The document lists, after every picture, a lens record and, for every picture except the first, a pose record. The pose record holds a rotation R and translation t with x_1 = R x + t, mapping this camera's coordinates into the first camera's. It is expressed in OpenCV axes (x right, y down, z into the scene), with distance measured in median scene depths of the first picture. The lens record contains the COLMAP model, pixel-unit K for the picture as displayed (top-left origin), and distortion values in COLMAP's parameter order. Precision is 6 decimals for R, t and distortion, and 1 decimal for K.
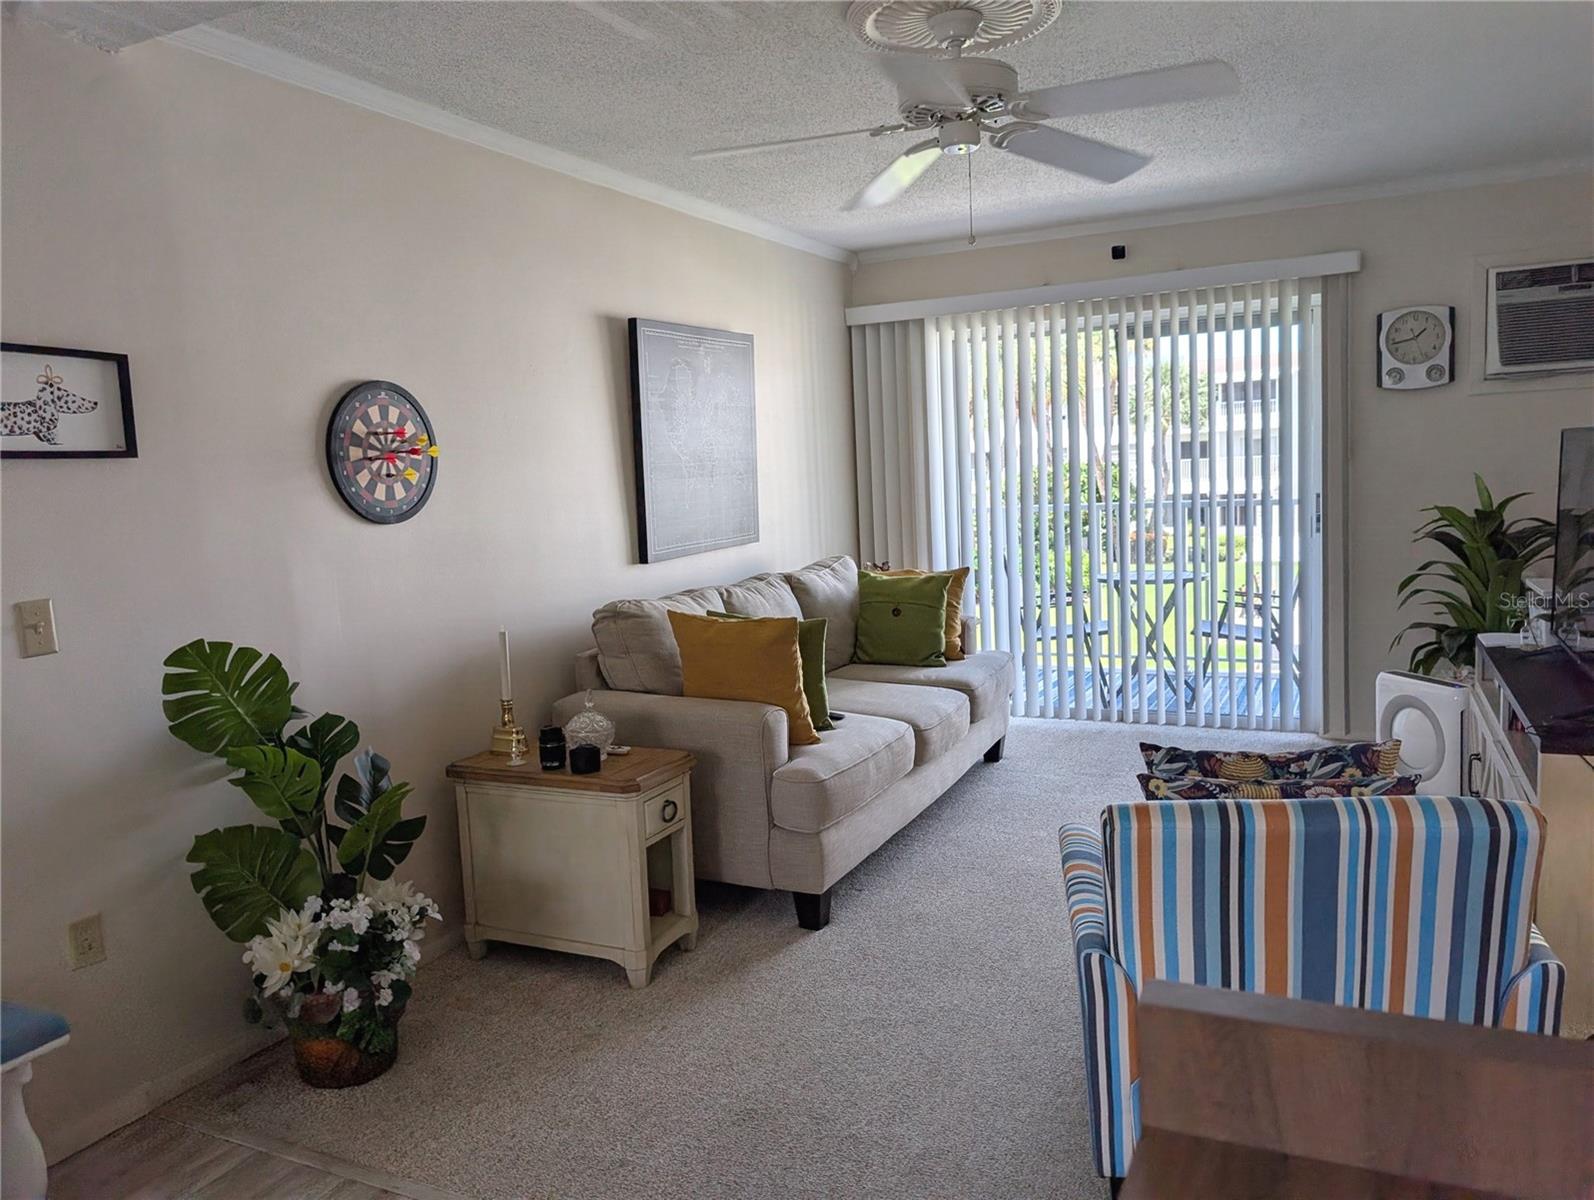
lens RADIAL K [[1156.4, 0, 819.9], [0, 1156.4, 614.7], [0, 0, 1]] dist [0.019954, -0.014771]
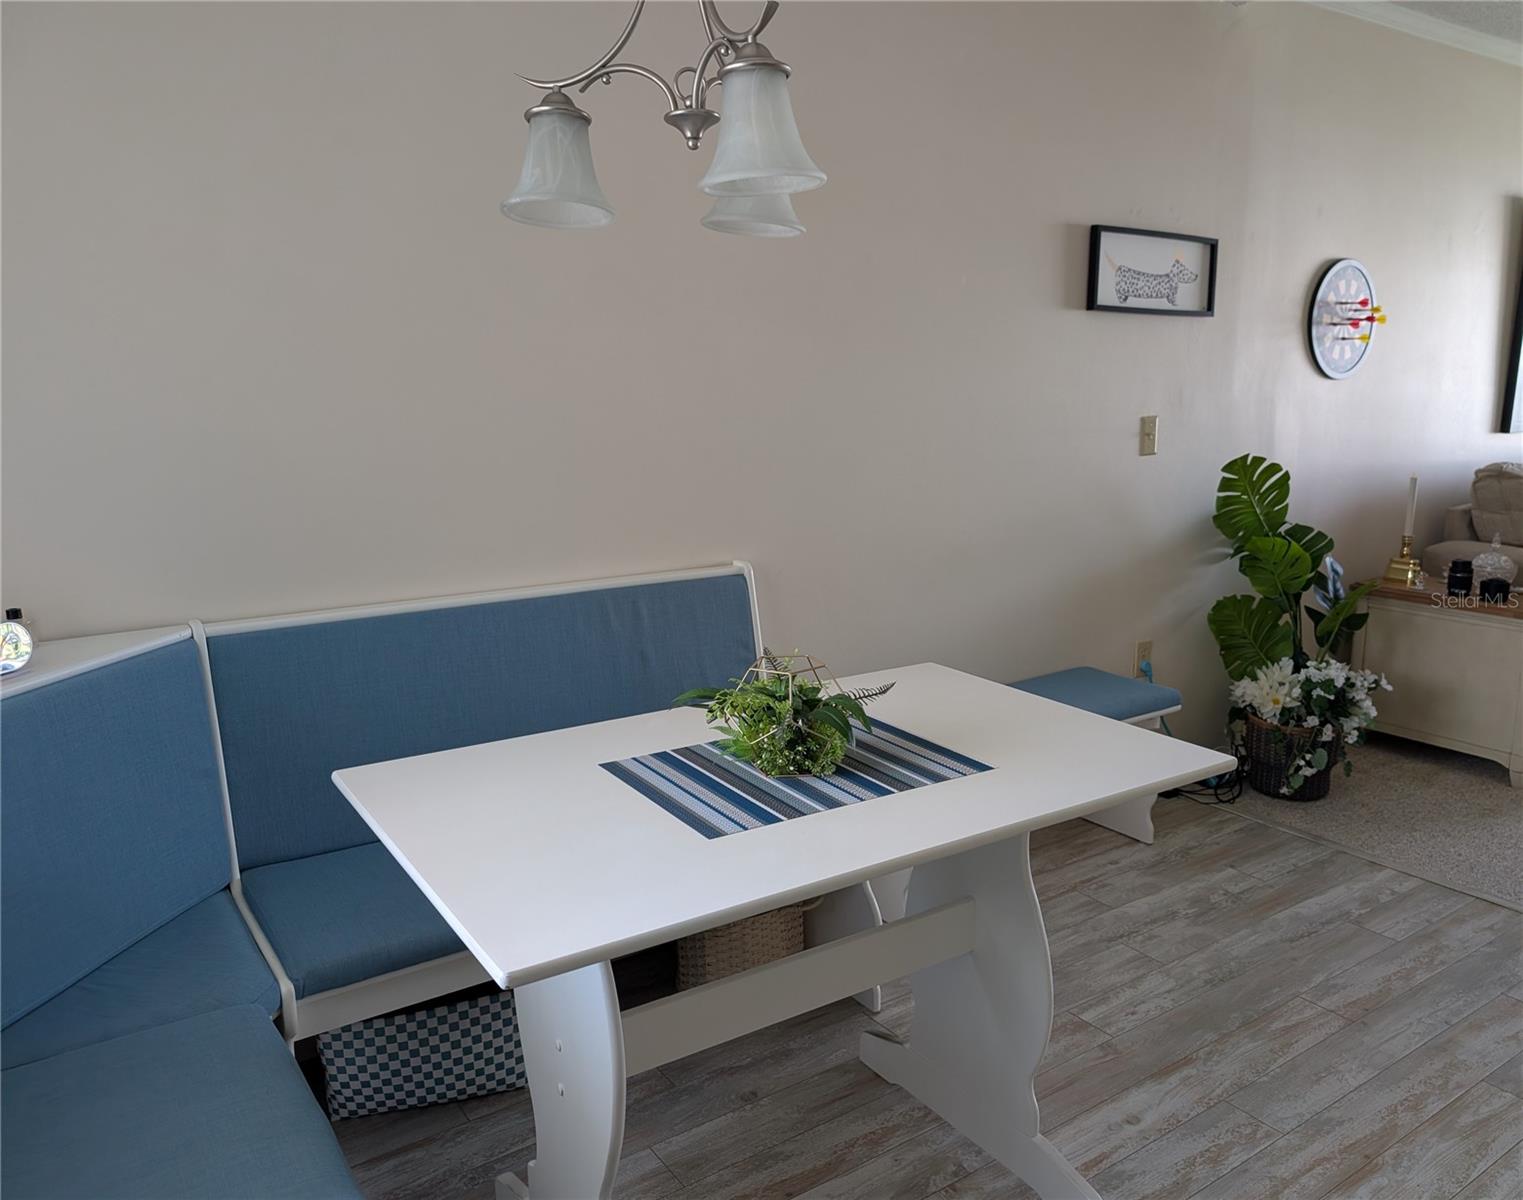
lens RADIAL K [[1167.0, 0, 817.5], [0, 1167.0, 633.6], [0, 0, 1]] dist [0.002129, -0.000614]
pose [[0.875697, 0.138460, -0.462584, -0.223035], [-0.089826, 0.987996, 0.125680, 0.073121], [0.474433, -0.068505, 0.877622, -0.321647]]
